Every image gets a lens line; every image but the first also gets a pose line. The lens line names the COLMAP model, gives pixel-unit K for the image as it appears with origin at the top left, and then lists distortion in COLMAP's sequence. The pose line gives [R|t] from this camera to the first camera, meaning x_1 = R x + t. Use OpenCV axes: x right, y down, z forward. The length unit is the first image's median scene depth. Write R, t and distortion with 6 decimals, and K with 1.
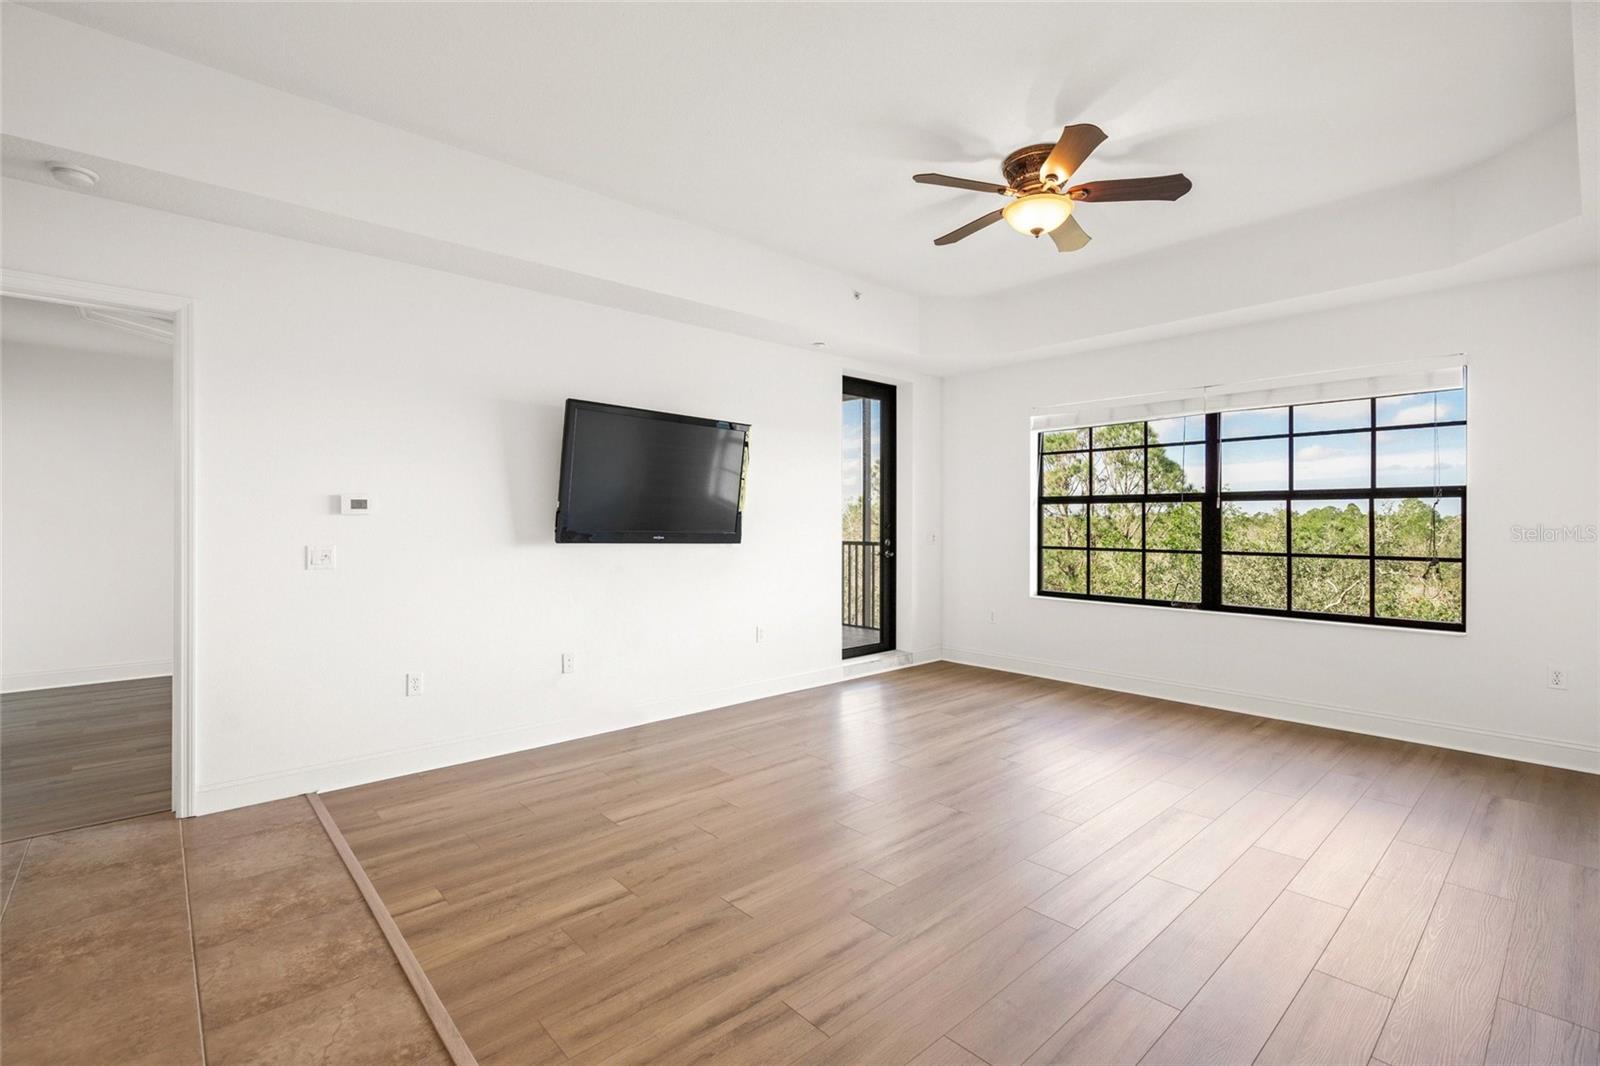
lens RADIAL K [[742.2, 0, 798.3], [0, 742.2, 537.6], [0, 0, 1]] dist [0.001899, 0.000856]
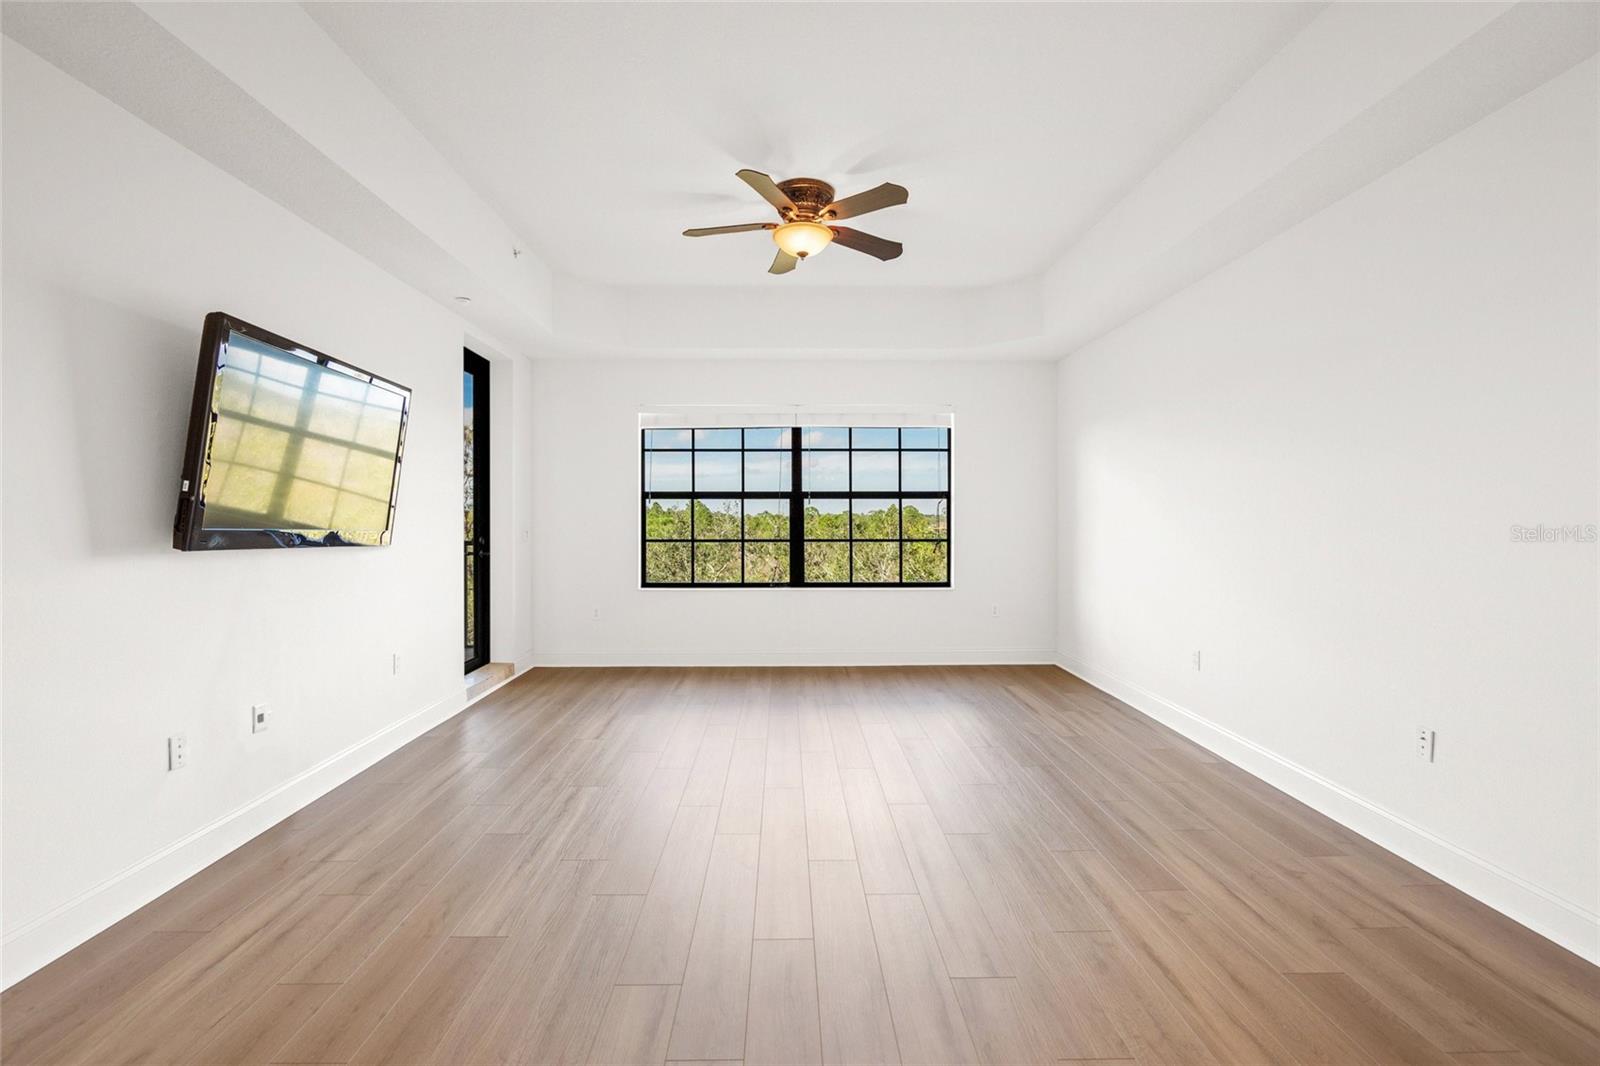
lens RADIAL K [[737.1, 0, 799.6], [0, 737.1, 530.8], [0, 0, 1]] dist [0.000922, 0.000258]
pose [[0.657581, -0.017653, 0.753177, -0.357790], [0.020124, 0.999780, 0.005863, -0.002797], [-0.753115, 0.011301, 0.657791, 0.191700]]
